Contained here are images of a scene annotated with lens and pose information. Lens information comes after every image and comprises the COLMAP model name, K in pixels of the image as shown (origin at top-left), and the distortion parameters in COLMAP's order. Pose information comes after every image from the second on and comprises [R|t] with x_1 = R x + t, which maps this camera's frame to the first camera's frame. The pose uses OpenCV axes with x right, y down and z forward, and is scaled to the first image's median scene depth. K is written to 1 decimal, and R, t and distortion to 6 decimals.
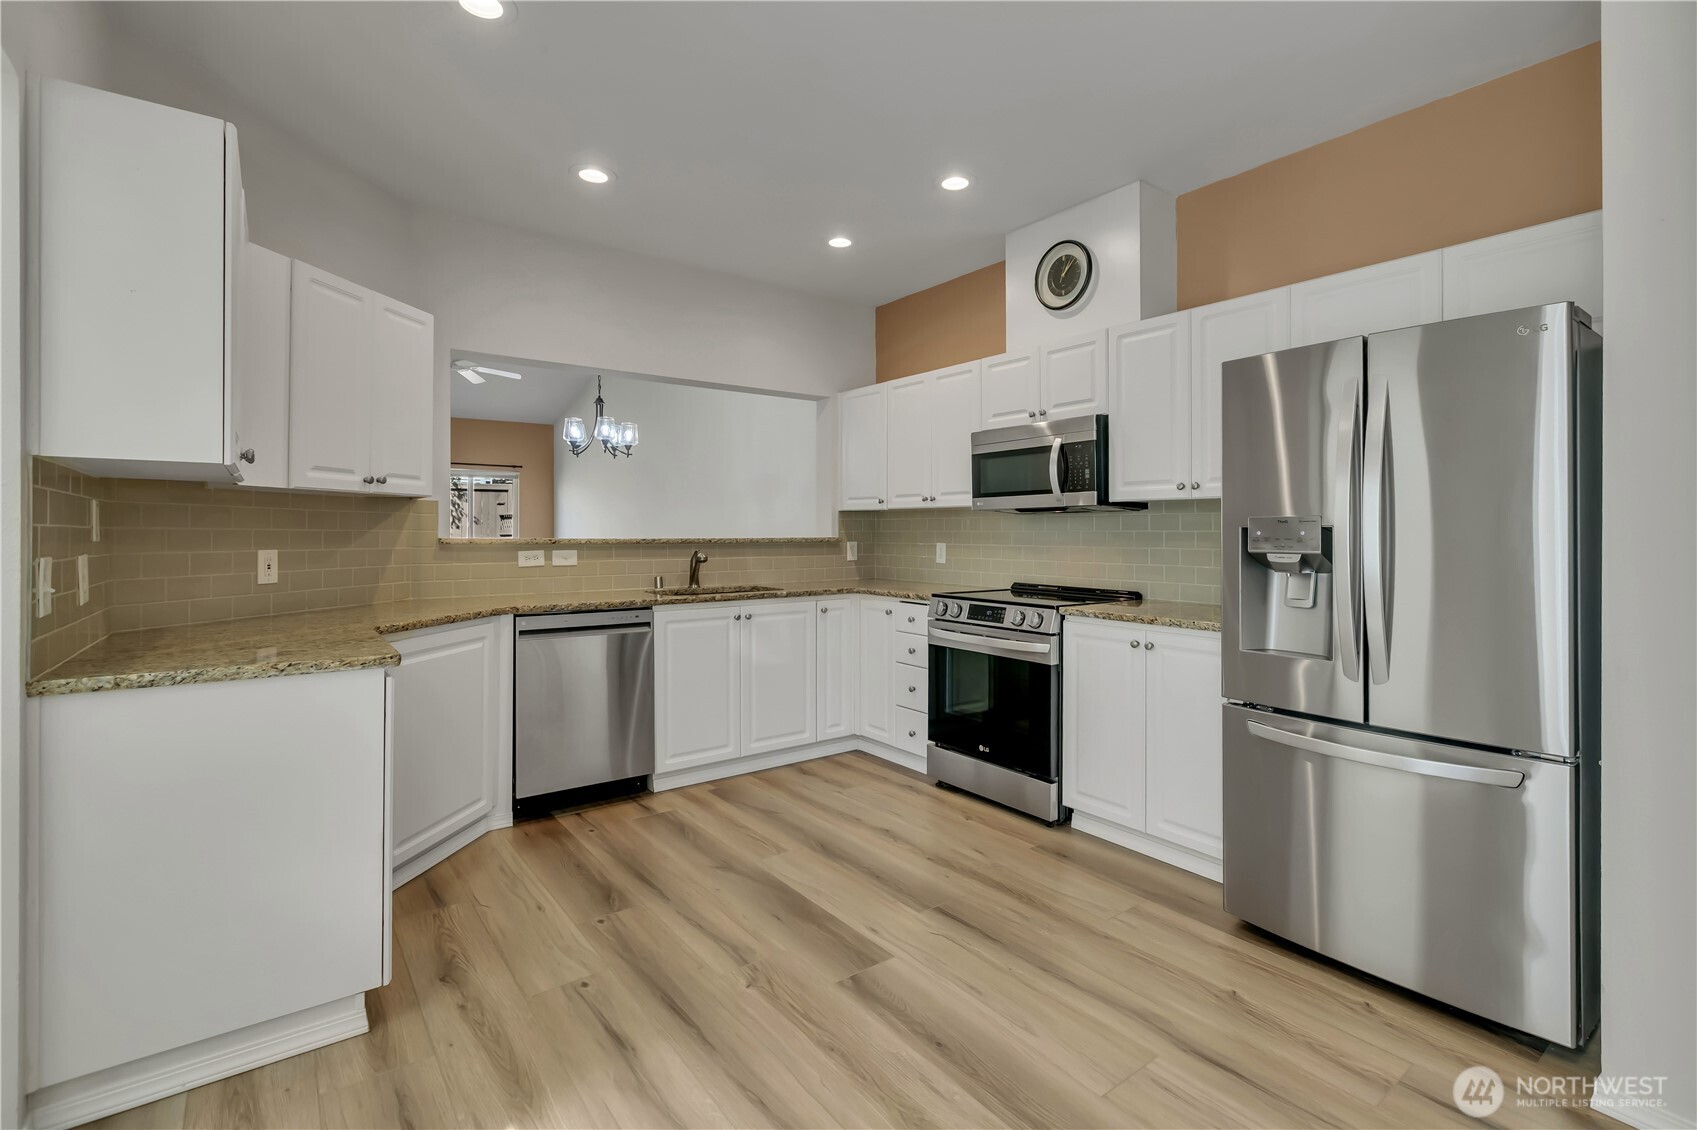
lens RADIAL K [[785.0, 0, 857.2], [0, 785.0, 523.6], [0, 0, 1]] dist [0.002213, 0.000658]
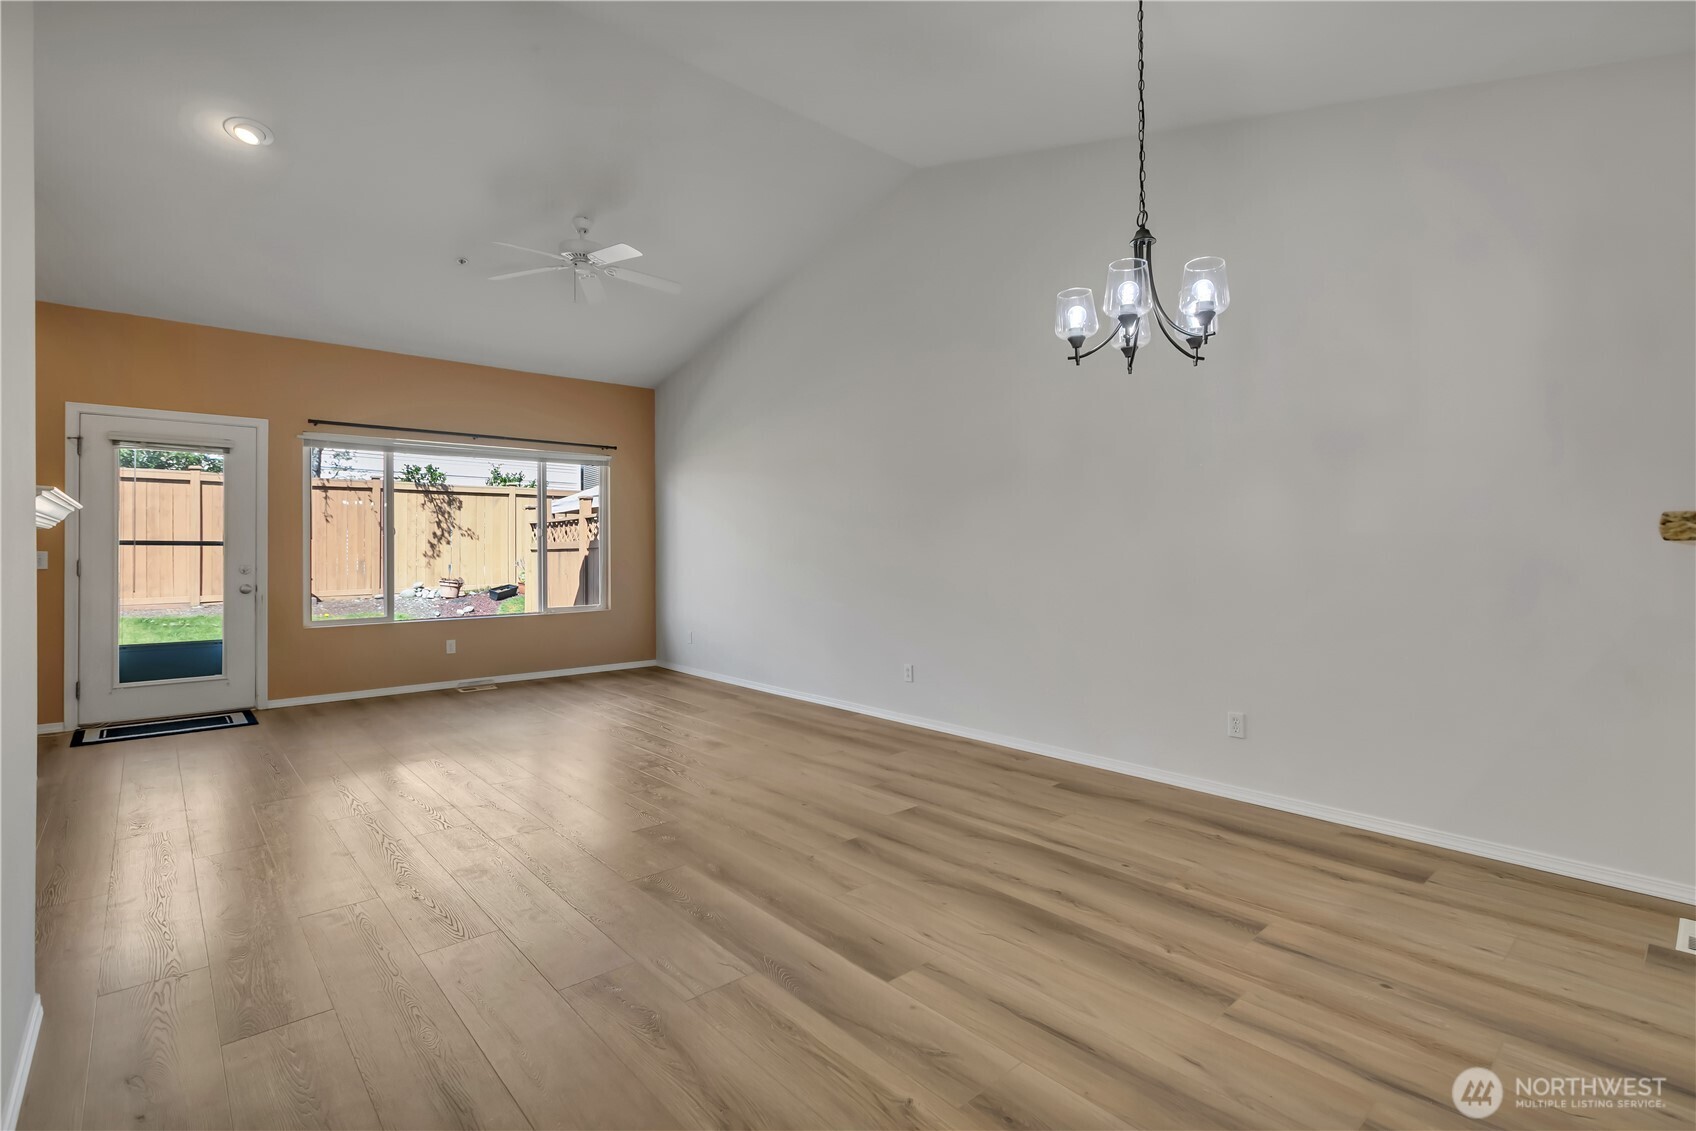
lens RADIAL K [[788.2, 0, 859.9], [0, 788.2, 576.3], [0, 0, 1]] dist [-0.000116, 0.000006]
pose [[0.995798, -0.008104, 0.091222, -0.830612], [0.004000, 0.998975, 0.045081, 0.023234], [-0.091494, -0.044527, 0.994810, 0.894996]]
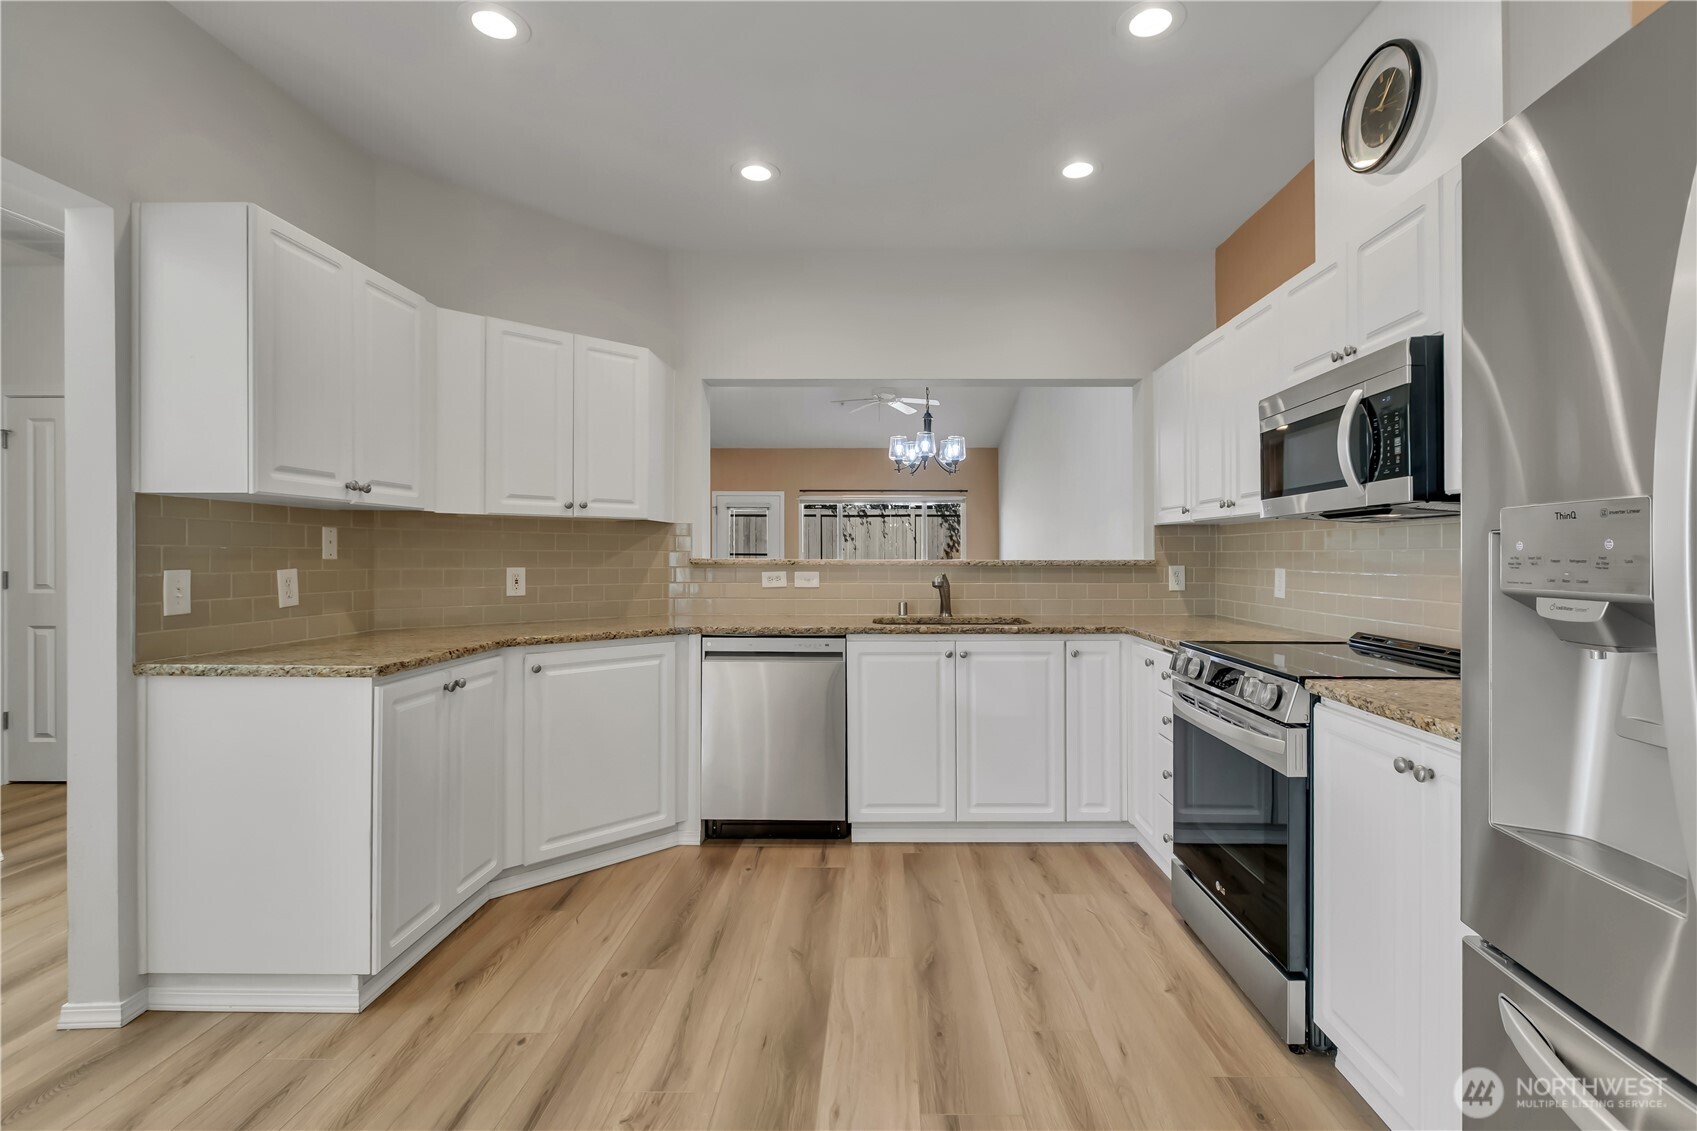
lens RADIAL K [[791.5, 0, 874.8], [0, 791.5, 551.0], [0, 0, 1]] dist [0.001701, 0.000657]
pose [[0.791385, -0.003546, -0.611308, 0.333480], [0.006721, 0.999973, 0.002900, 0.007107], [0.611281, -0.006403, 0.791387, 0.315382]]
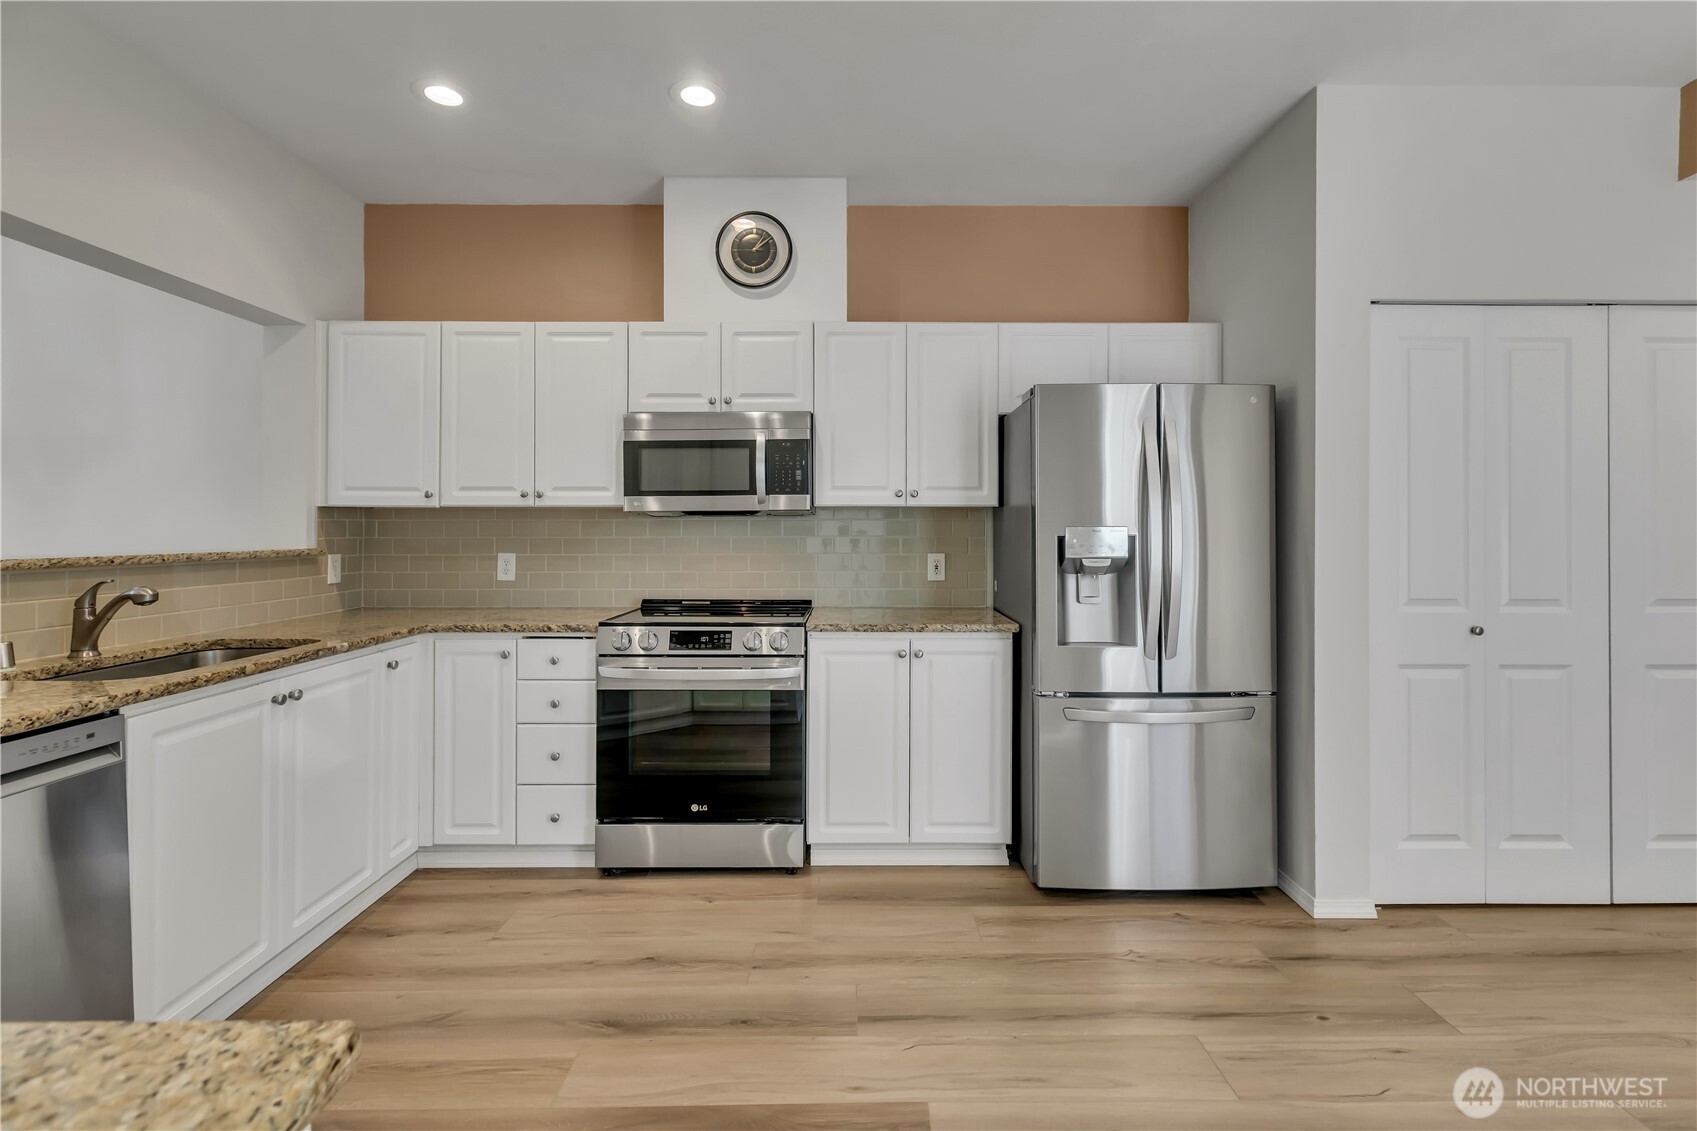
lens RADIAL K [[785.0, 0, 857.2], [0, 785.0, 524.1], [0, 0, 1]] dist [0.002213, 0.000658]
pose [[0.595259, 0.005491, 0.803515, -0.392010], [-0.006943, 0.999974, -0.001690, -0.005379], [-0.803504, -0.004572, 0.595282, 0.387692]]
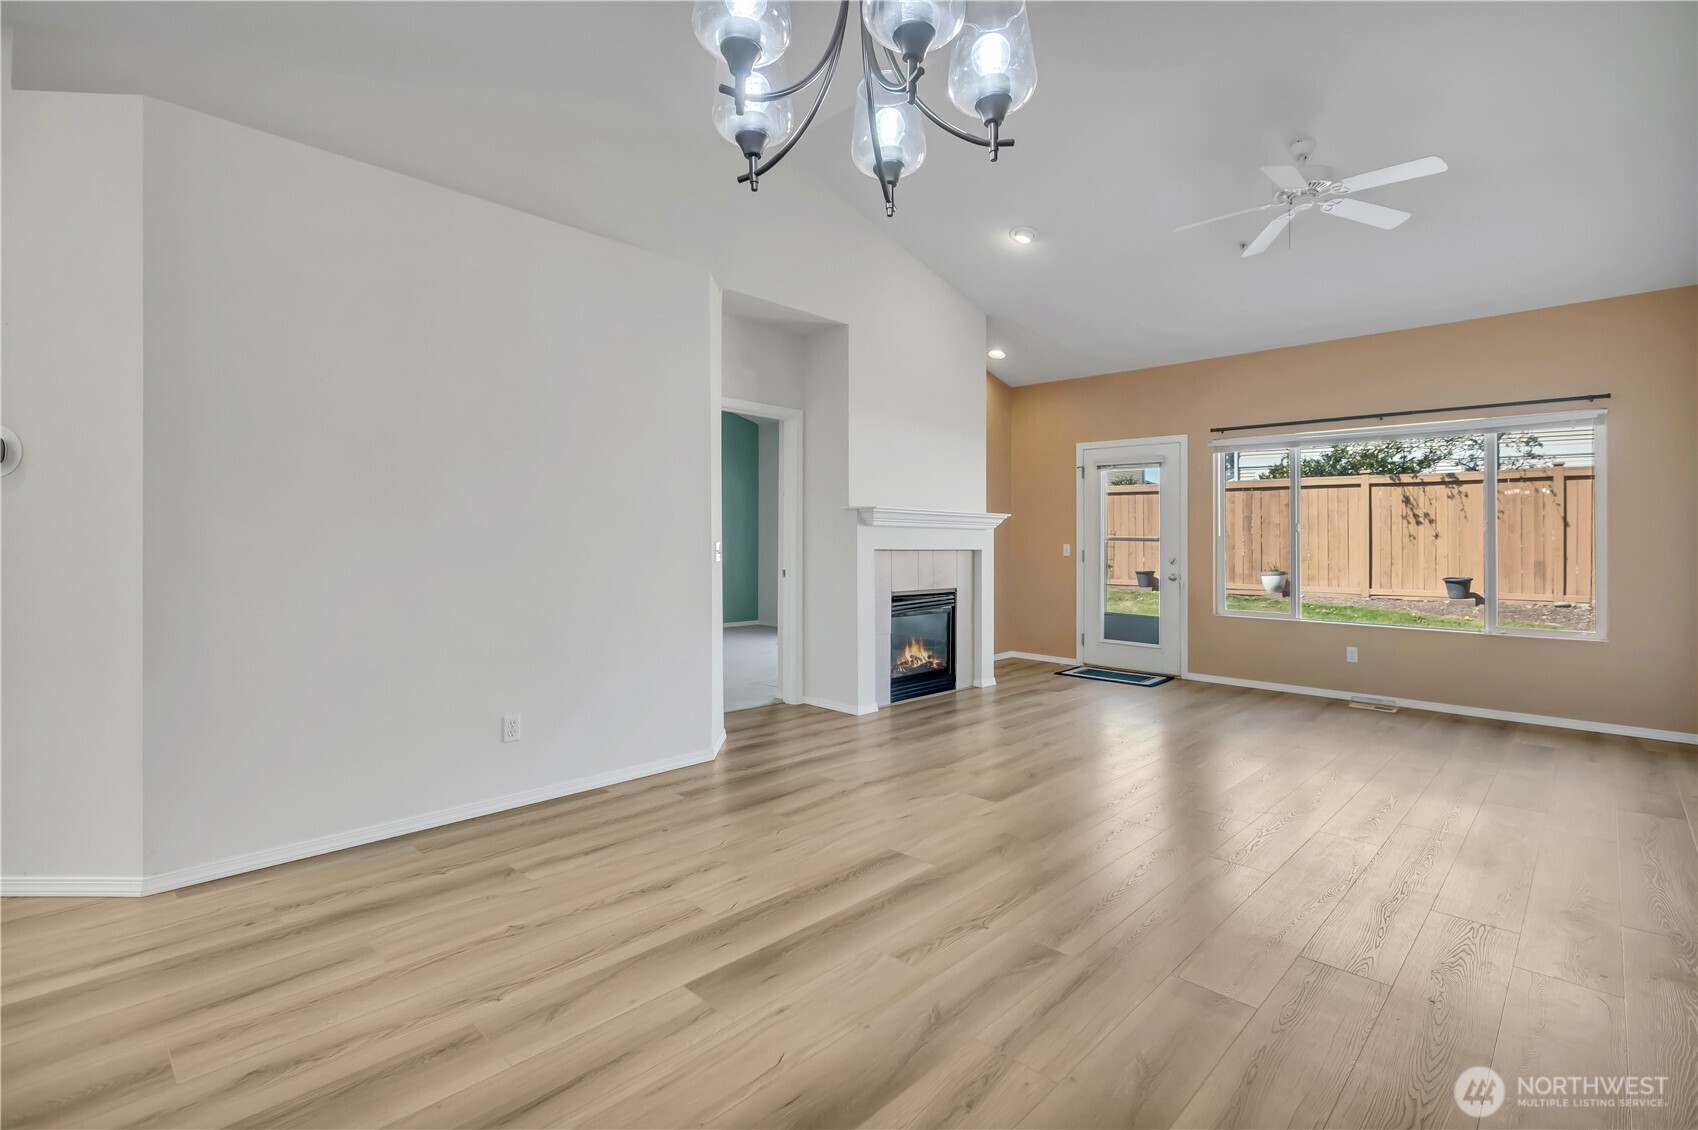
lens RADIAL K [[787.5, 0, 862.6], [0, 787.5, 527.8], [0, 0, 1]] dist [-0.000364, -0.000693]
pose [[0.165276, -0.018430, -0.986075, -0.161434], [-0.000688, 0.999823, -0.018802, 0.033308], [0.986247, 0.003786, 0.165234, 1.507023]]
